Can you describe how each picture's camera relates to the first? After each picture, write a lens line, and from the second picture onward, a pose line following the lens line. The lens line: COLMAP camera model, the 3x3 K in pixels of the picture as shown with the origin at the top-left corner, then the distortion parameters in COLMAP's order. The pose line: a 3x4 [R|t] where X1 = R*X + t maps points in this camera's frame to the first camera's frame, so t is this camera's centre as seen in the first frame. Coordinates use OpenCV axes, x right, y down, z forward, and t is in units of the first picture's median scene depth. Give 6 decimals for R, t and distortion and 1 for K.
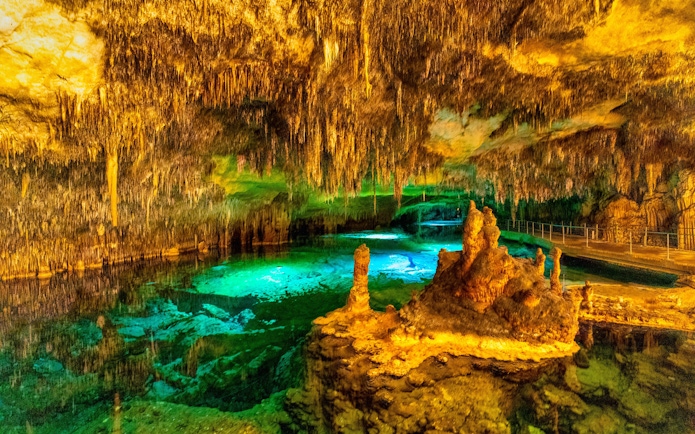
lens RADIAL K [[357.0, 0, 347.5], [0, 357.0, 217.0], [0, 0, 1]] dist [0.026154, -0.000254]
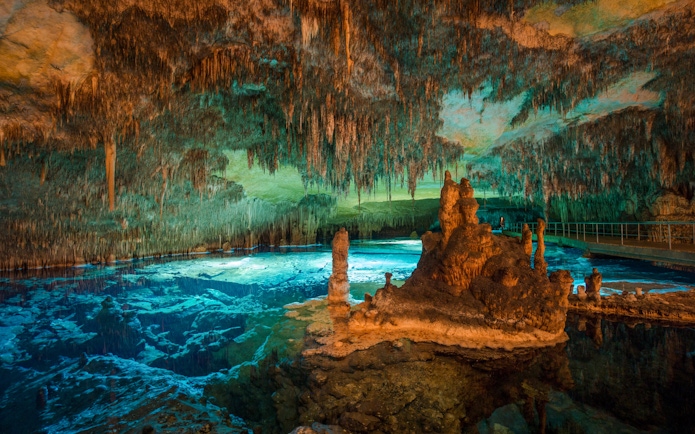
lens RADIAL K [[360.6, 0, 335.8], [0, 360.6, 210.4], [0, 0, 1]] dist [-0.002236, 0.000391]
pose [[0.989823, -0.003219, -0.142270, 0.166712], [-0.002680, 0.999145, -0.041254, 0.072573], [0.142281, 0.041216, 0.988968, 0.060859]]
